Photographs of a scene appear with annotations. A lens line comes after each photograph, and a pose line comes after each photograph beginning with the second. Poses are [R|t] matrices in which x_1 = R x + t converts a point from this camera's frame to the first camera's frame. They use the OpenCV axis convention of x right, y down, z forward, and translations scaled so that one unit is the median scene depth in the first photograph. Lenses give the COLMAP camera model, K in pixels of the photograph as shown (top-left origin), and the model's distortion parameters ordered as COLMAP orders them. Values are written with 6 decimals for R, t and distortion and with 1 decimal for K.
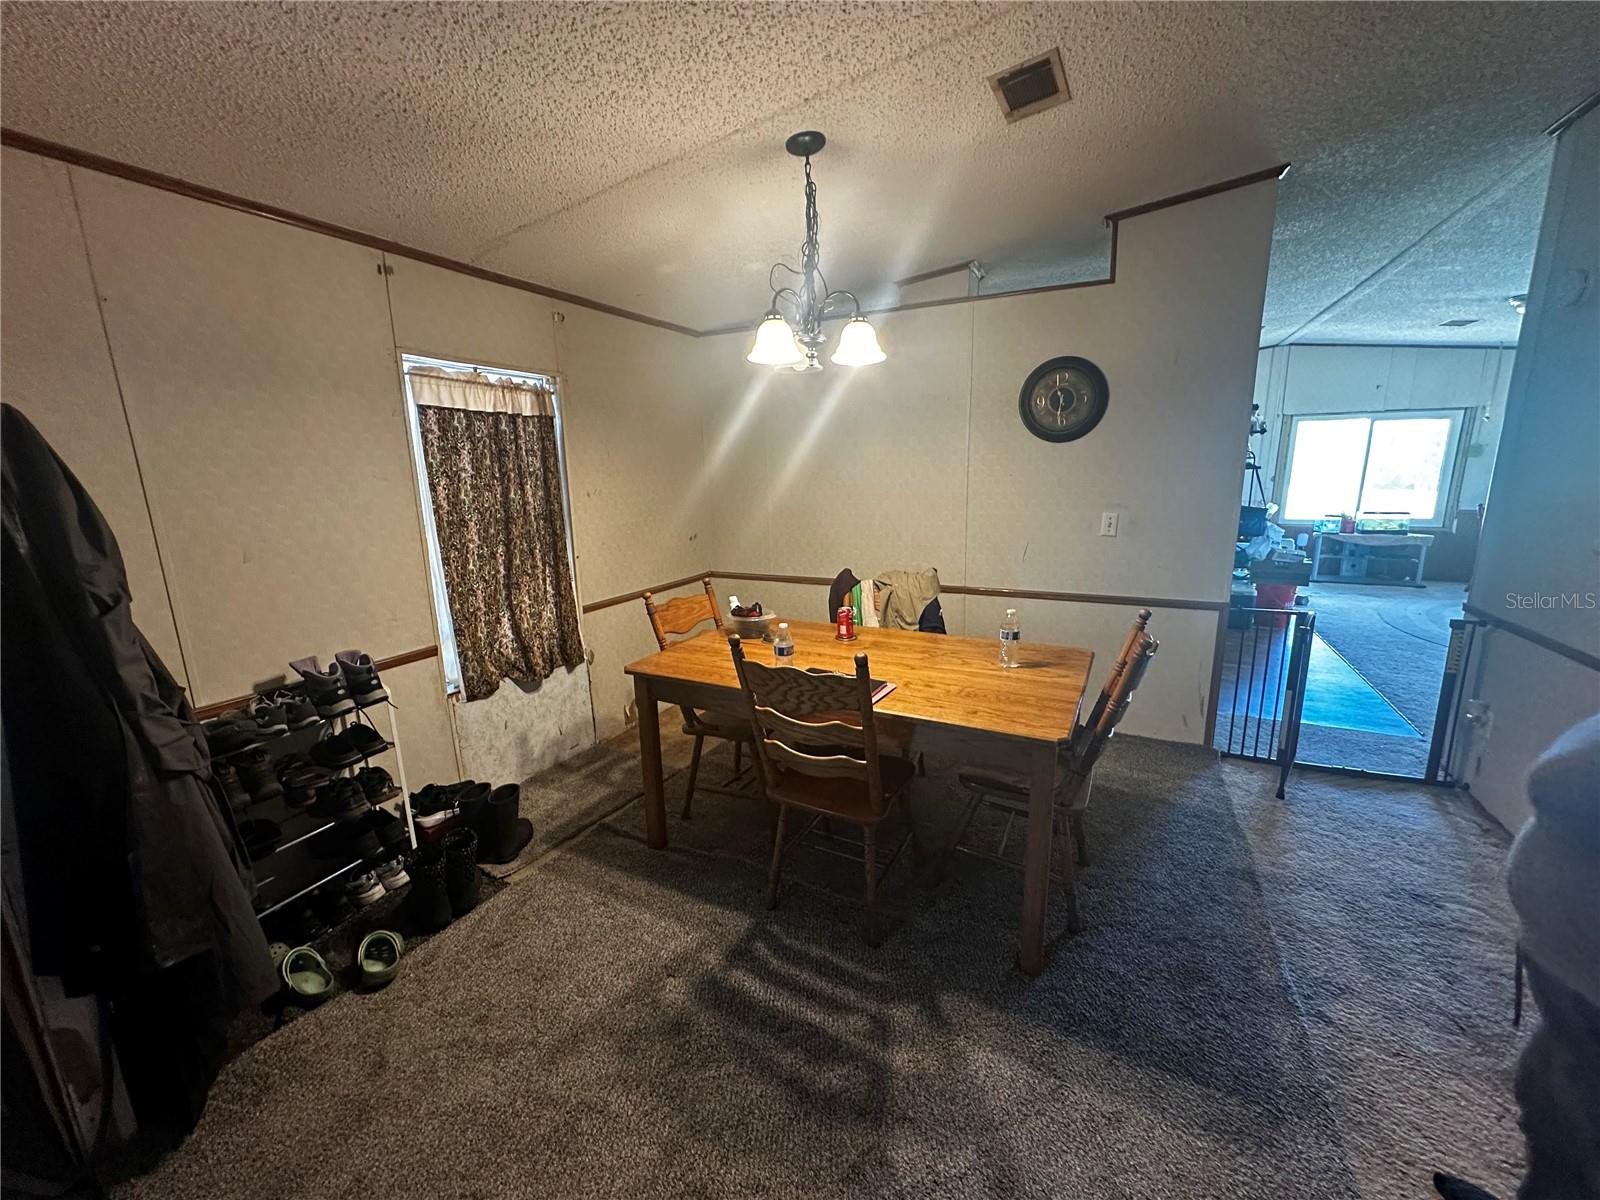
lens RADIAL K [[645.7, 0, 797.3], [0, 645.7, 601.0], [0, 0, 1]] dist [0.000693, 0.000266]
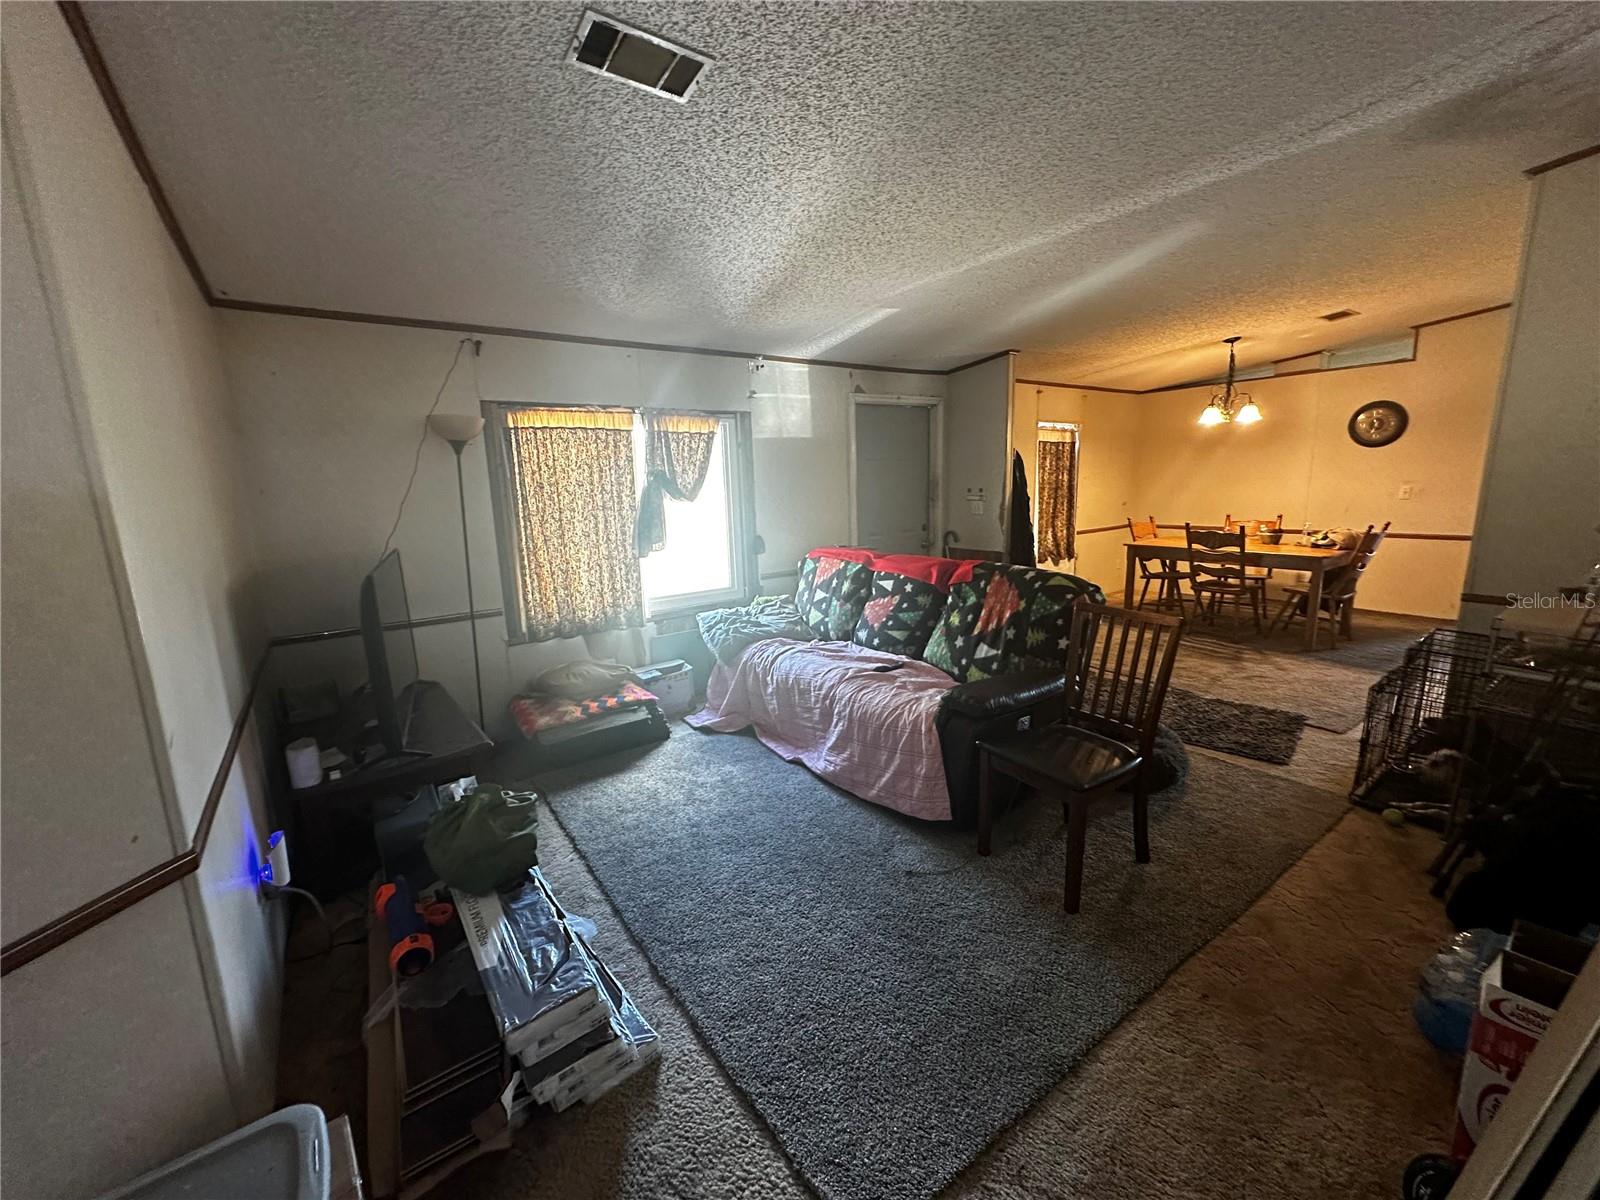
lens RADIAL K [[645.7, 0, 799.1], [0, 645.7, 596.2], [0, 0, 1]] dist [0.000693, 0.000266]
pose [[0.890747, 0.076133, -0.448077, -0.203234], [-0.082080, 0.996607, 0.006165, 0.316370], [0.447026, 0.031286, 0.893974, -1.438966]]
